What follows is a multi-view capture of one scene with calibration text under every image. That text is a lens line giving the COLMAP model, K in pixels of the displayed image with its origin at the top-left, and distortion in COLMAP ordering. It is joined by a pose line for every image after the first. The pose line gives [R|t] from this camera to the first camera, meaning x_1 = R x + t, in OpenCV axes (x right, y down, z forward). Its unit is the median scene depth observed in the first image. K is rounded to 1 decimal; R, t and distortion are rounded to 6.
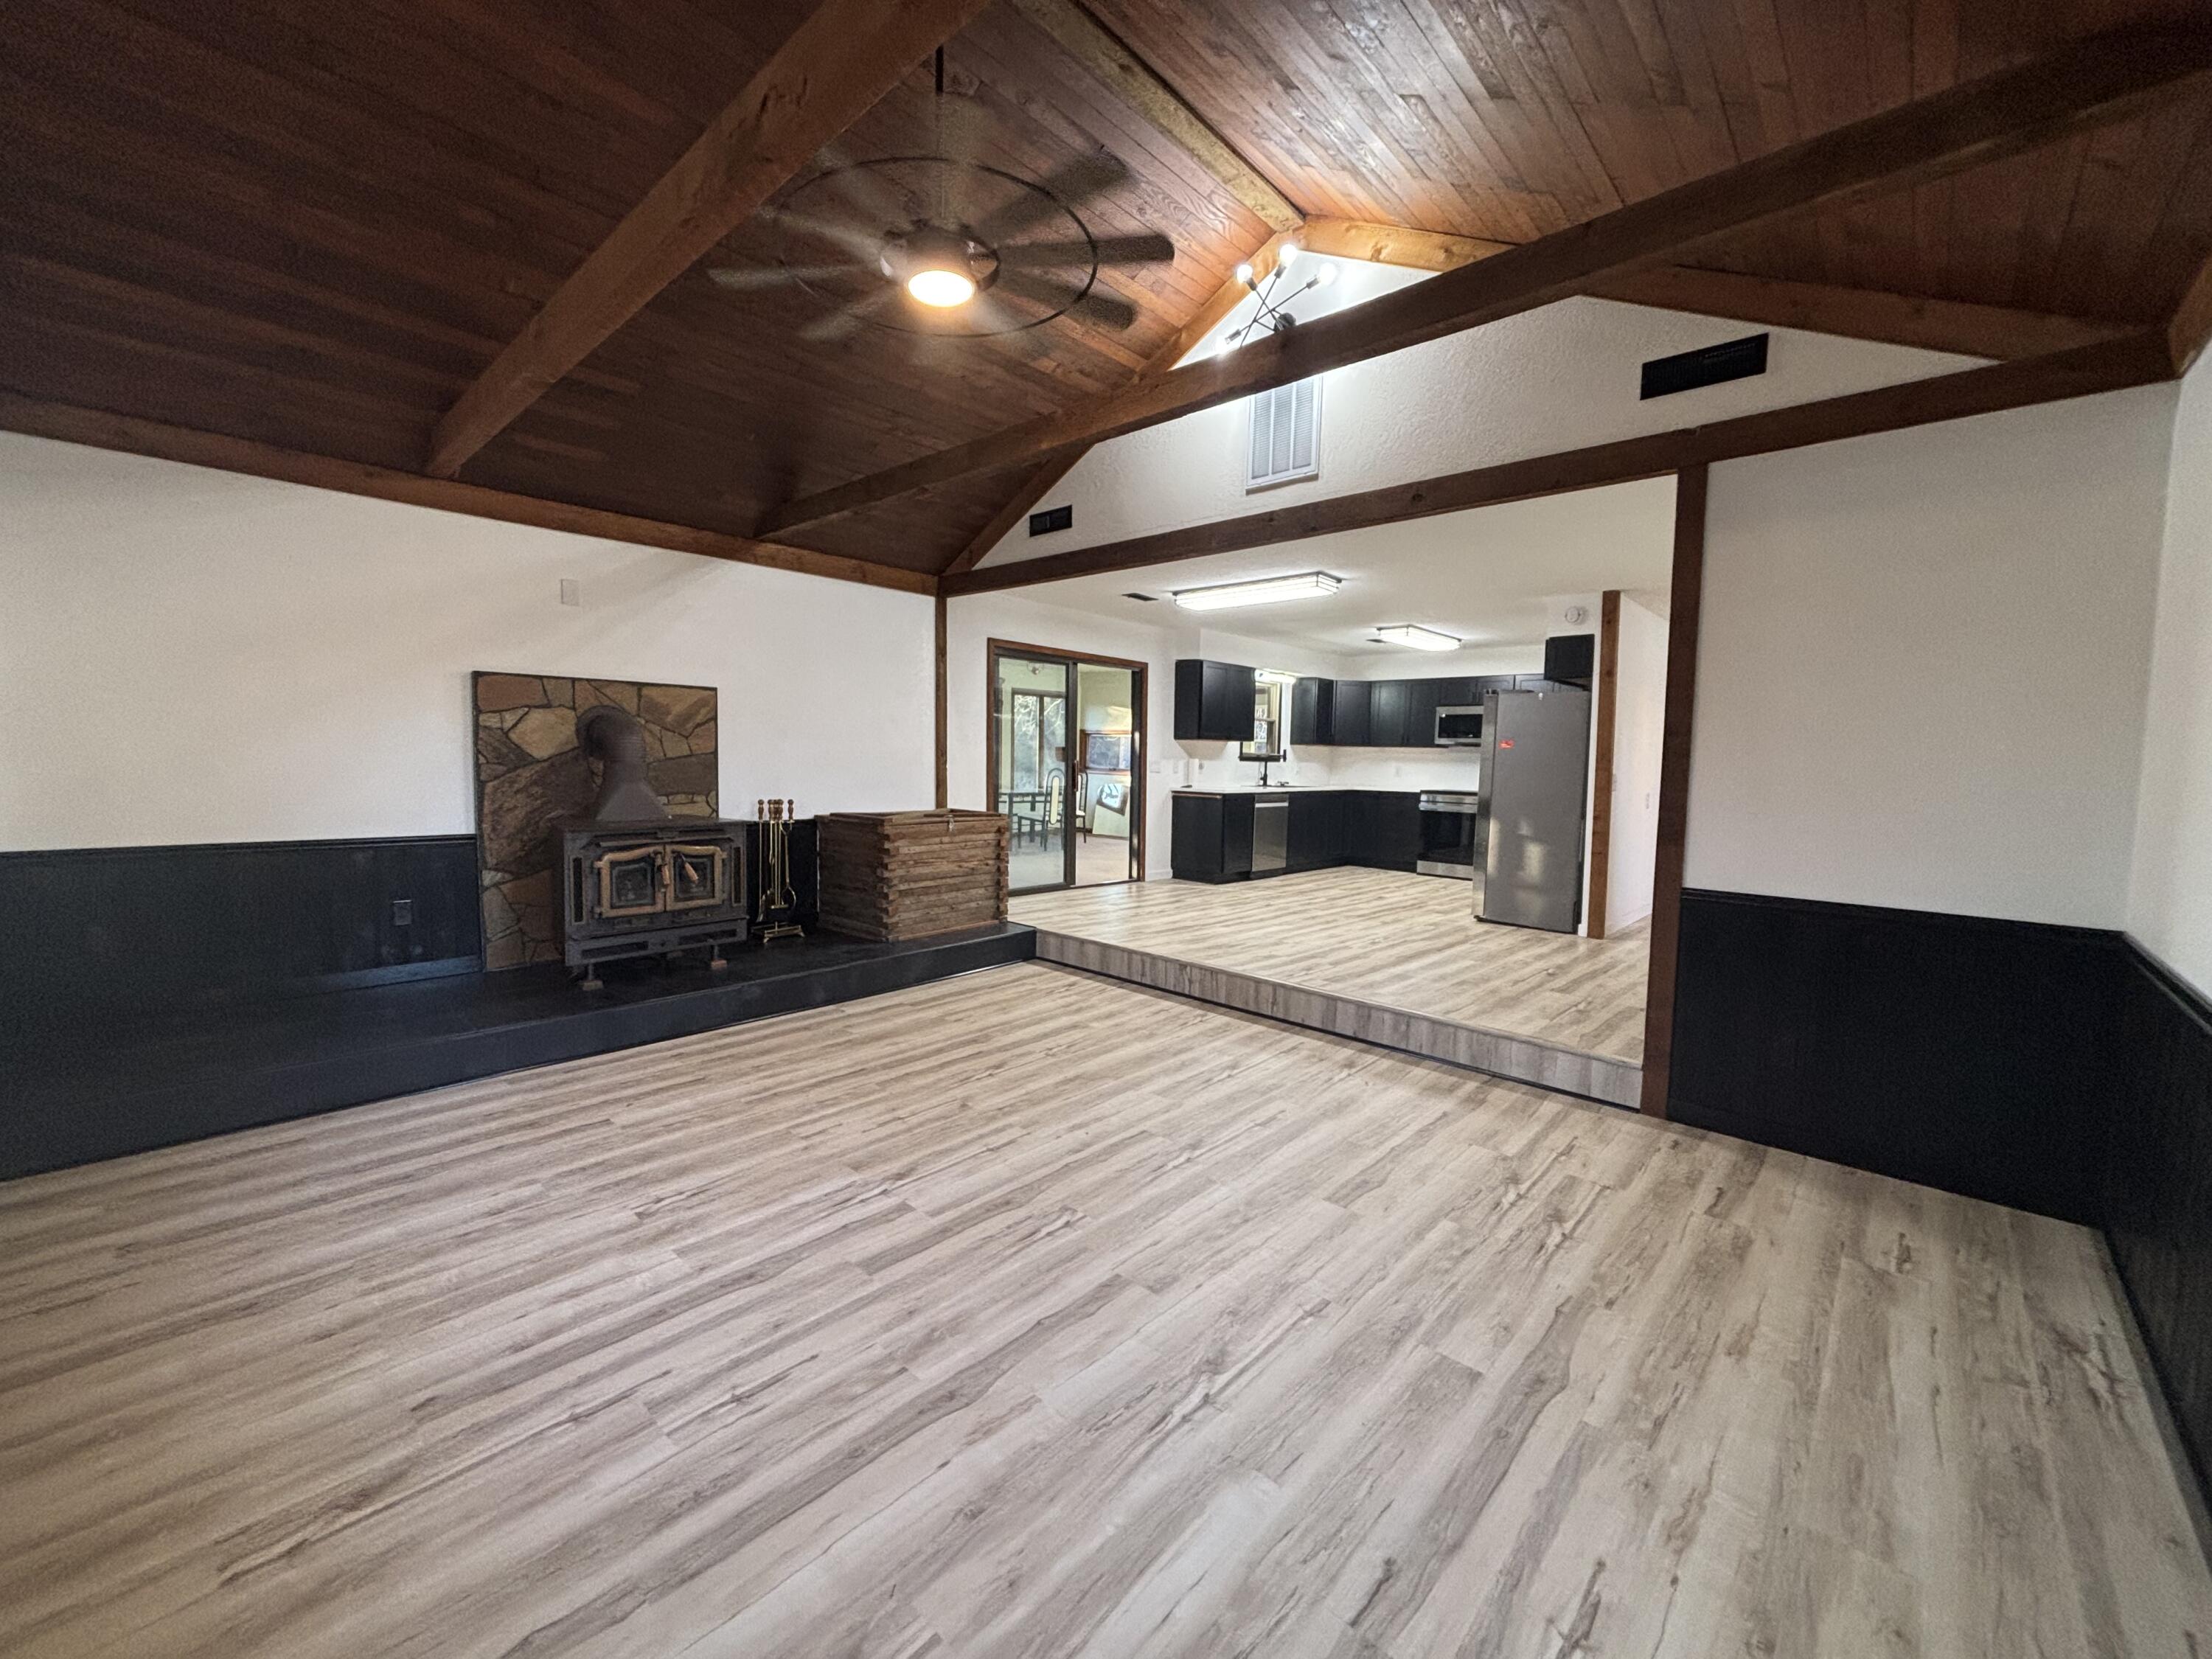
lens RADIAL K [[887.5, 0, 1097.8], [0, 887.5, 822.9], [0, 0, 1]] dist [0.001542, -0.000379]
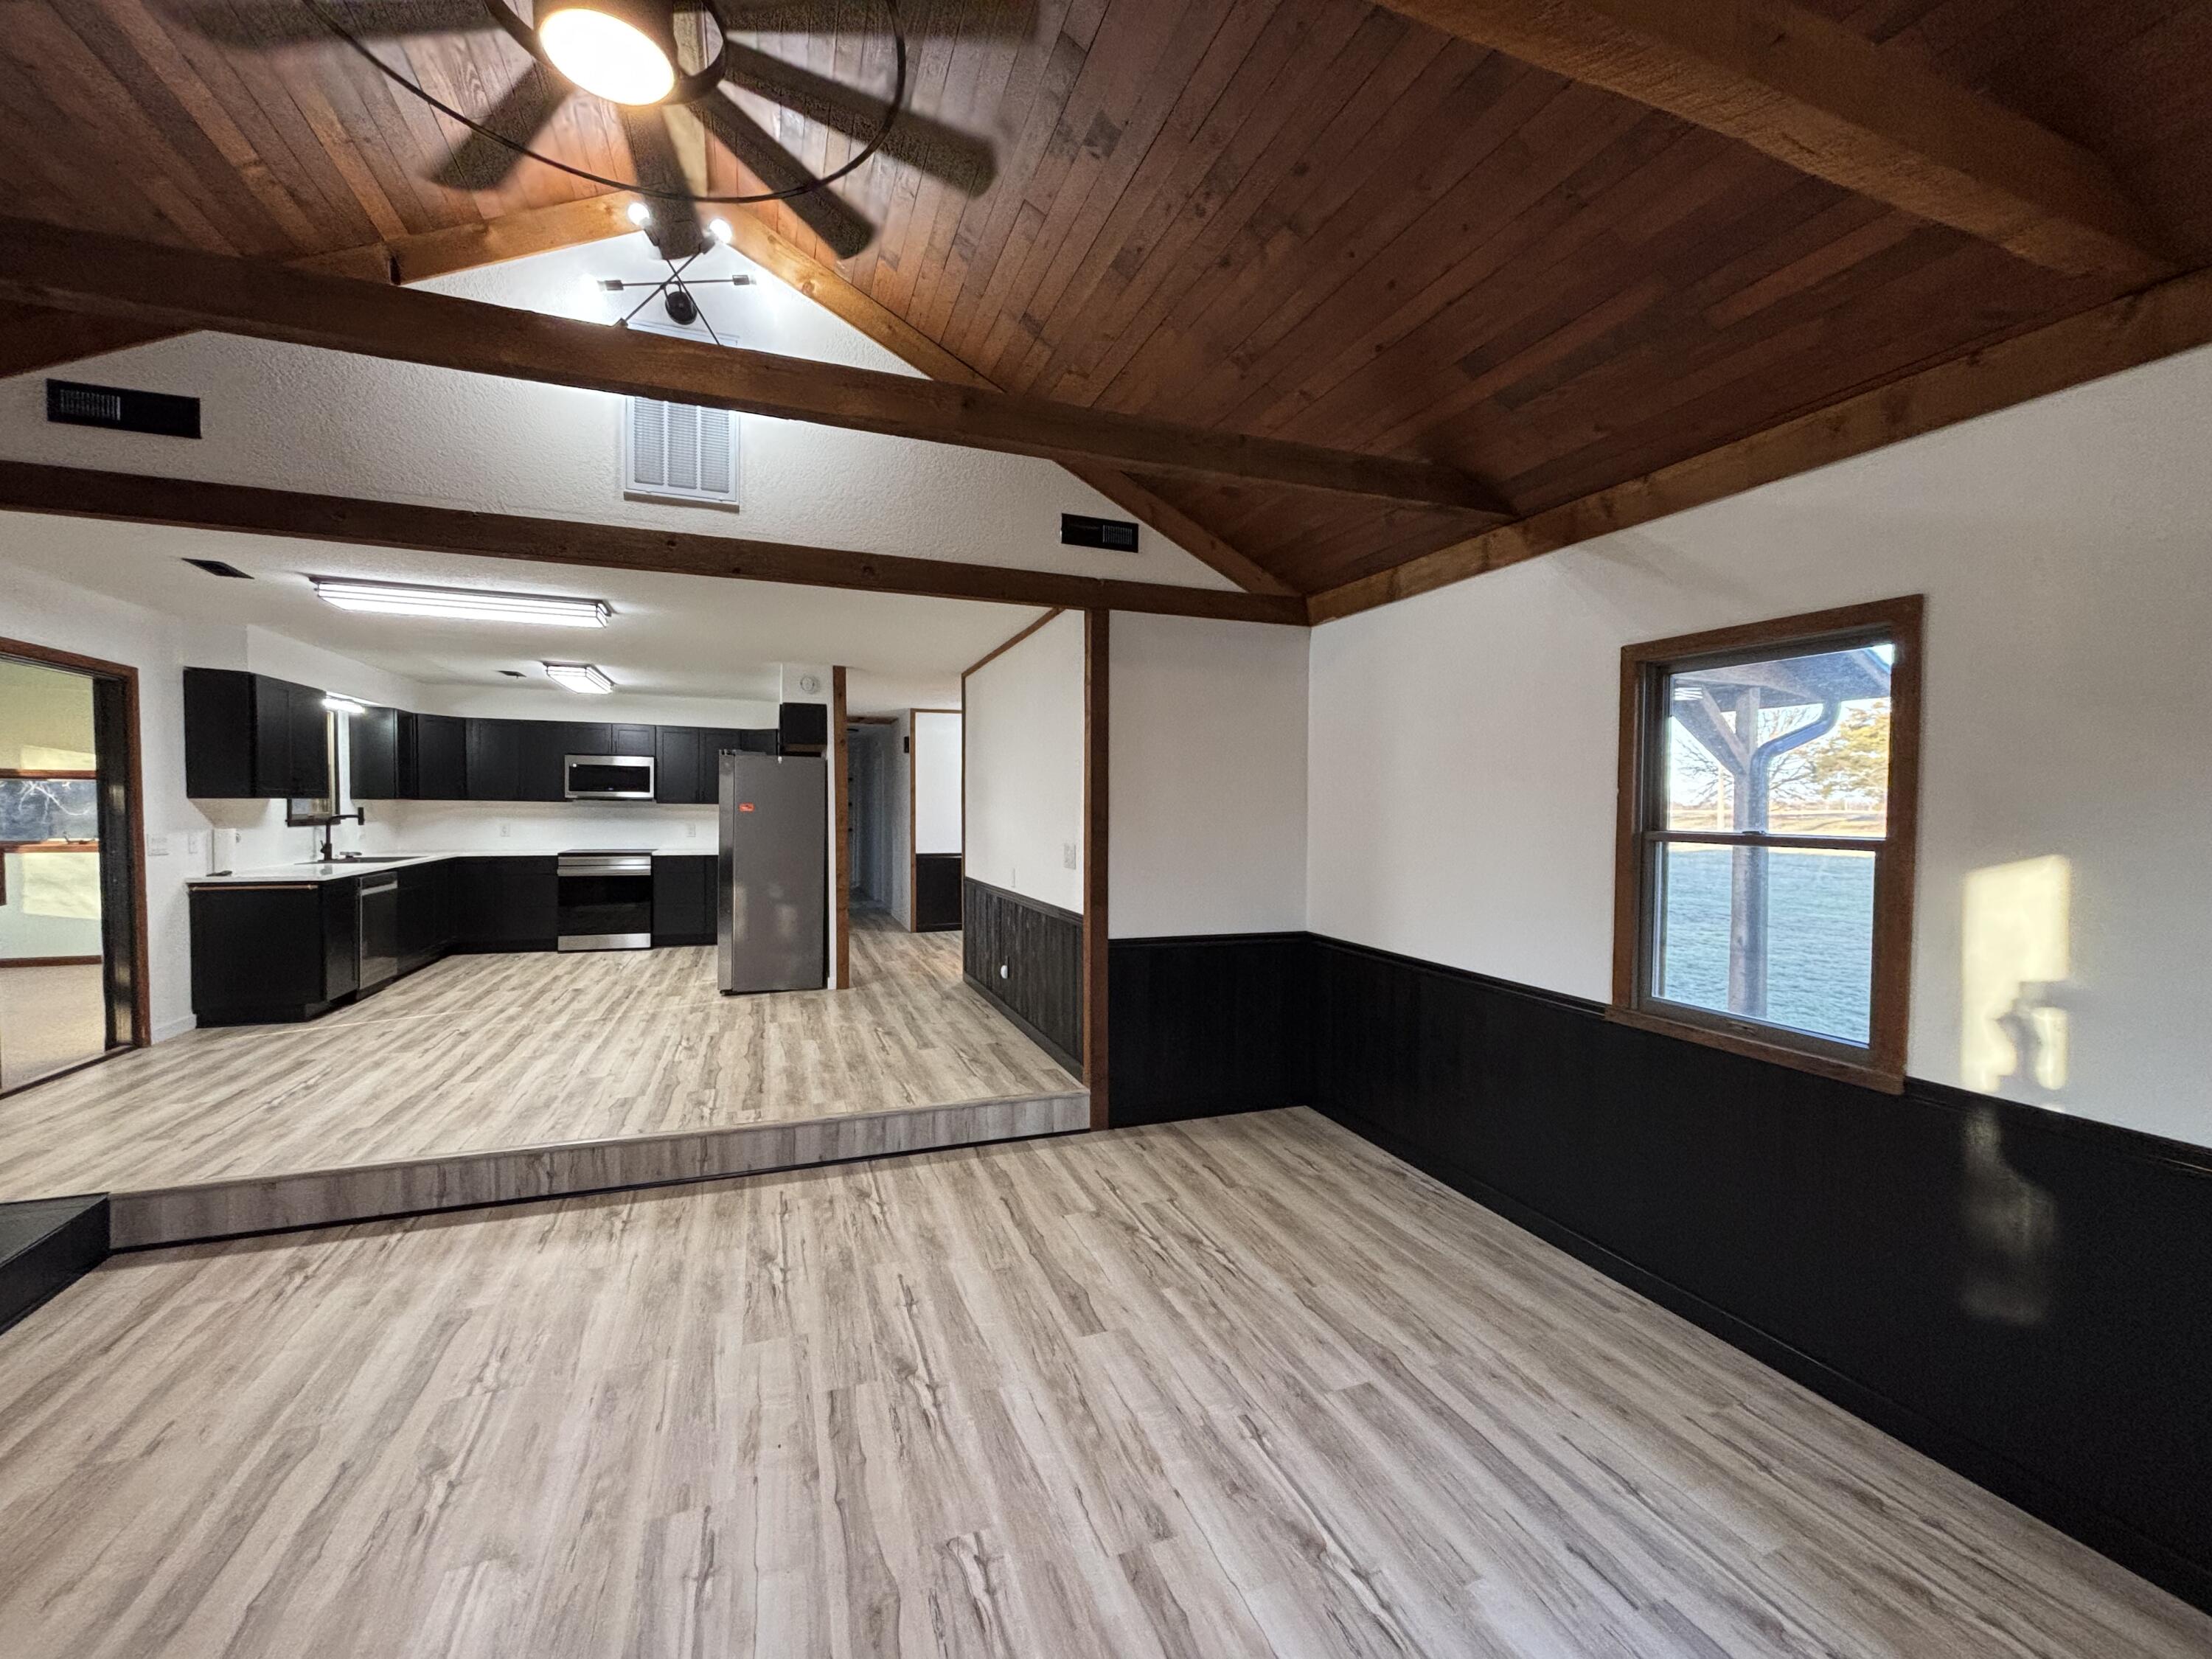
lens RADIAL K [[890.9, 0, 1106.8], [0, 890.9, 817.9], [0, 0, 1]] dist [0.001054, 0.000012]
pose [[0.443009, -0.029554, 0.896030, -0.389503], [0.066341, 0.997797, 0.000110, -0.083765], [-0.894059, 0.059394, 0.443994, 0.362474]]
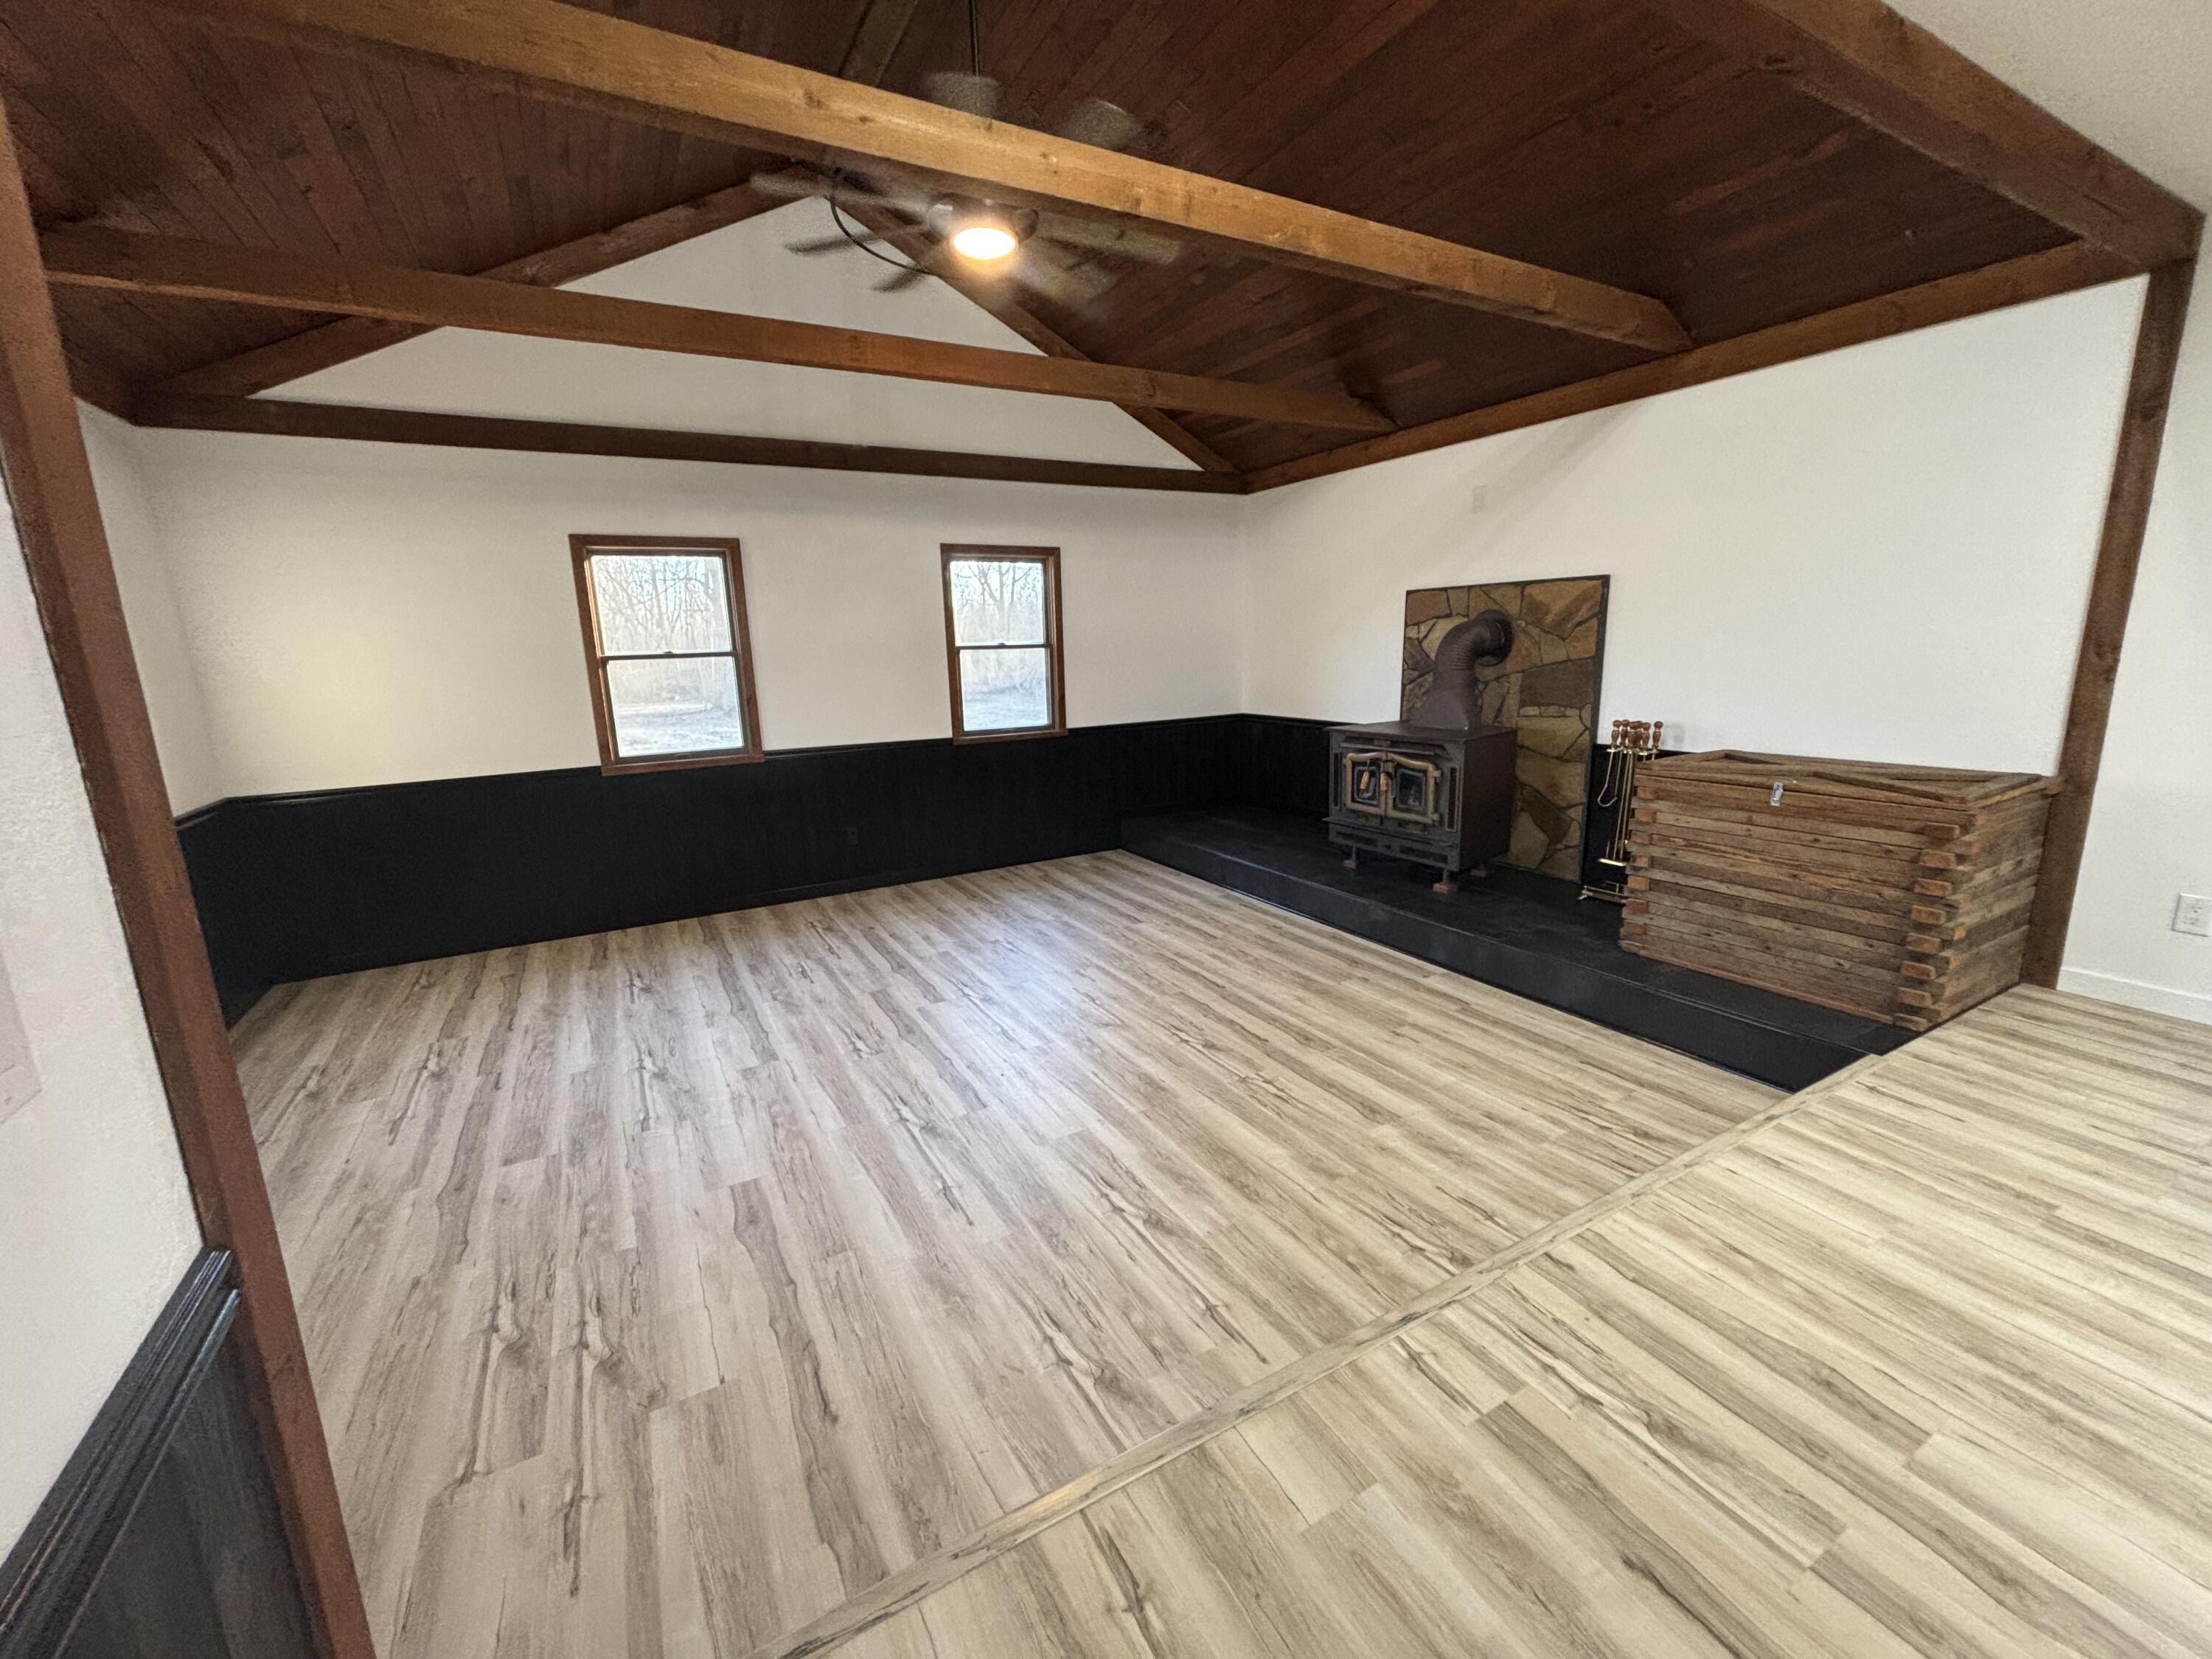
lens RADIAL K [[890.9, 0, 1106.8], [0, 890.9, 817.9], [0, 0, 1]] dist [0.001054, 0.000012]
pose [[-0.304206, 0.177970, -0.935834, 0.652173], [-0.047608, 0.978325, 0.201526, -0.102949], [0.951416, 0.105859, -0.289140, 1.086387]]
